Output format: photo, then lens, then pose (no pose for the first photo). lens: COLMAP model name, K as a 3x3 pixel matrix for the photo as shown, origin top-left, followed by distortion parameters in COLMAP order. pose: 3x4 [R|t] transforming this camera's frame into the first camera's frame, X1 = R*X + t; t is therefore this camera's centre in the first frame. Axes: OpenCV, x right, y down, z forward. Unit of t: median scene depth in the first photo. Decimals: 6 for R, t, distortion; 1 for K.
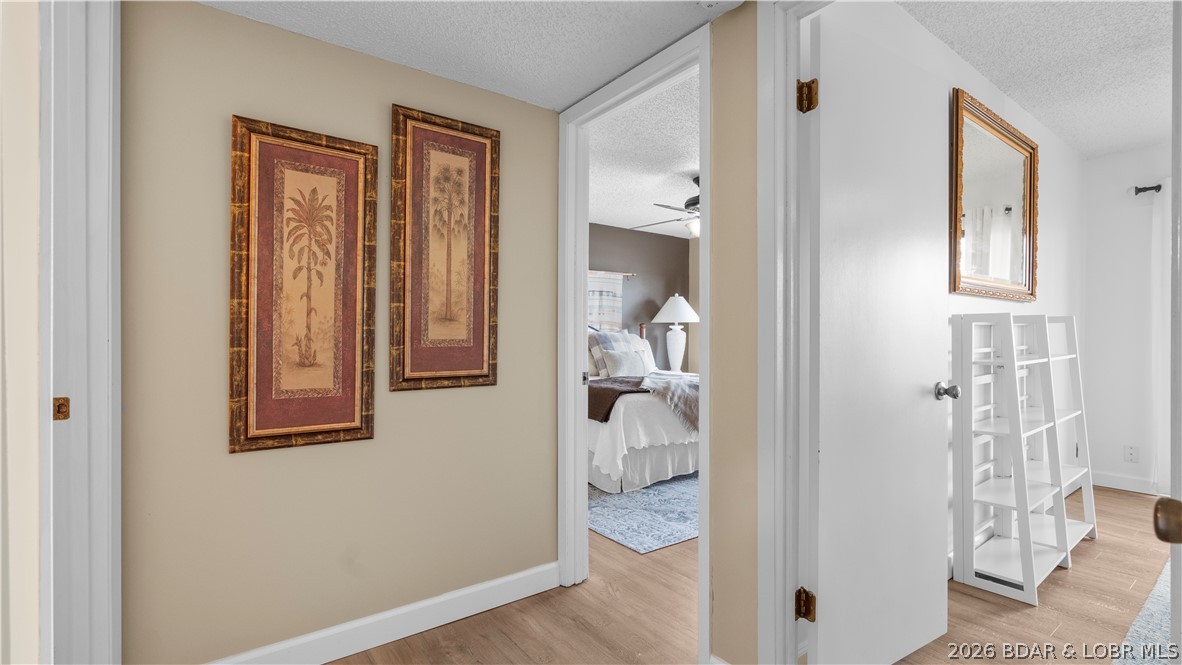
lens RADIAL K [[531.5, 0, 593.6], [0, 531.5, 334.5], [0, 0, 1]] dist [-0.003509, 0.000452]
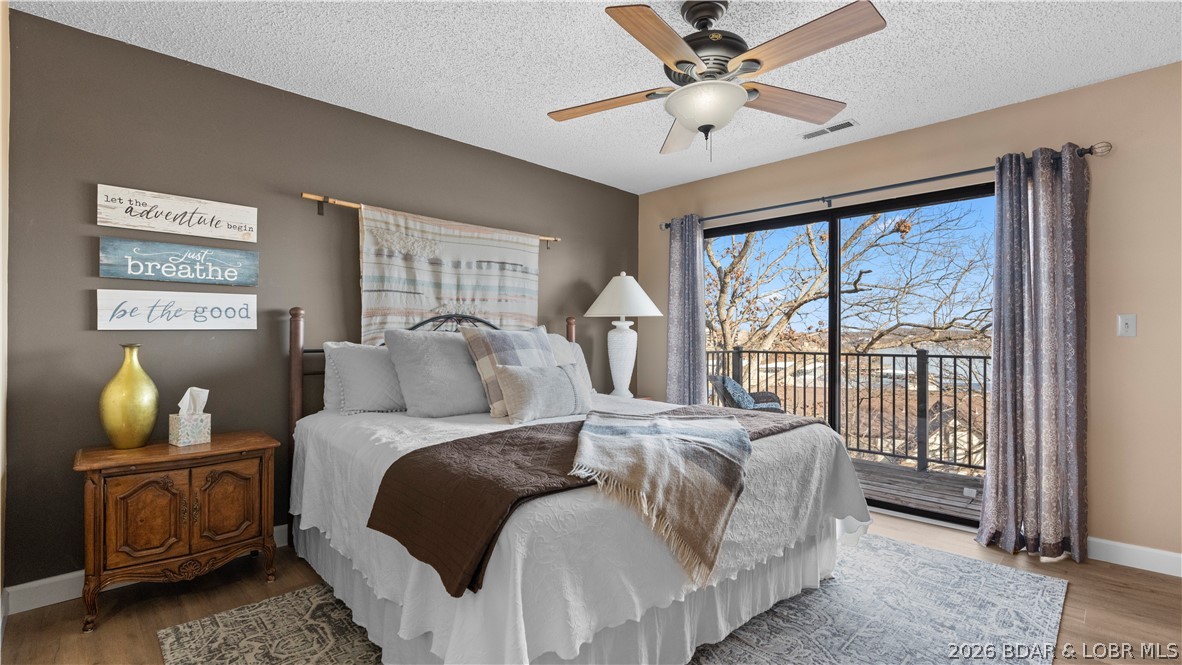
lens RADIAL K [[531.5, 0, 593.6], [0, 531.5, 334.5], [0, 0, 1]] dist [-0.003509, 0.000452]
pose [[0.989722, 0.003464, 0.142963, 0.045476], [-0.003403, 0.999994, -0.000671, -0.000432], [-0.142965, 0.000178, 0.989728, 0.584325]]
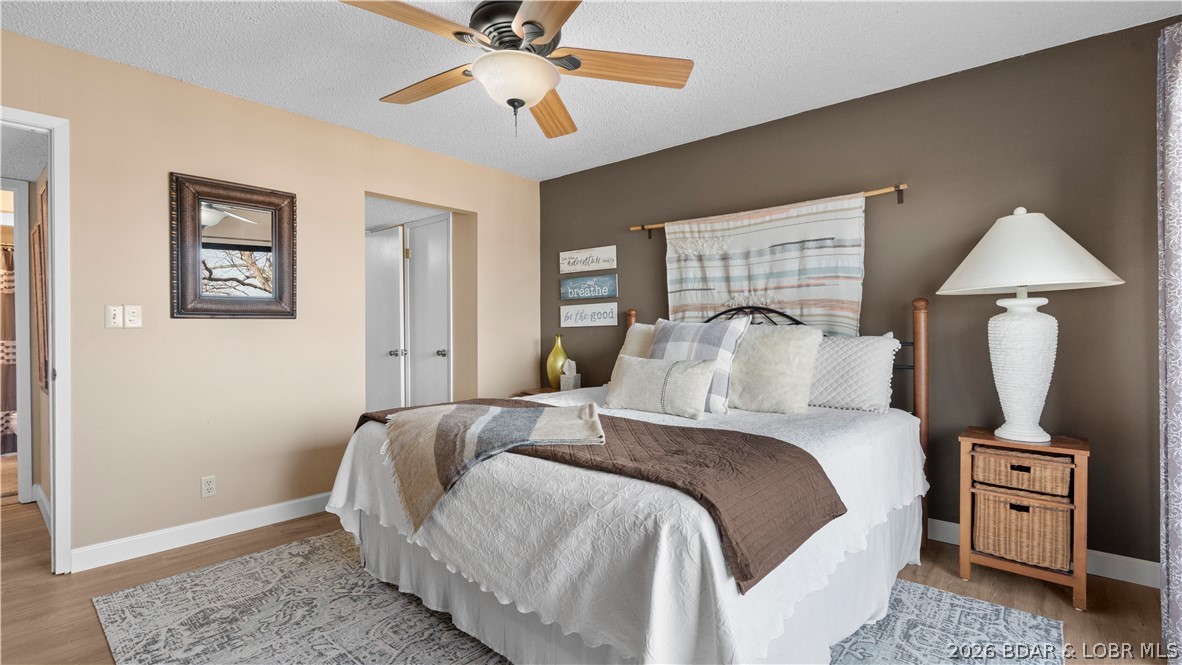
lens RADIAL K [[531.5, 0, 593.6], [0, 531.5, 334.5], [0, 0, 1]] dist [-0.003509, 0.000452]
pose [[0.223774, 0.006809, -0.974617, 0.692846], [0.007152, 0.999937, 0.008628, 0.002590], [0.974615, -0.008901, 0.223711, 1.032089]]
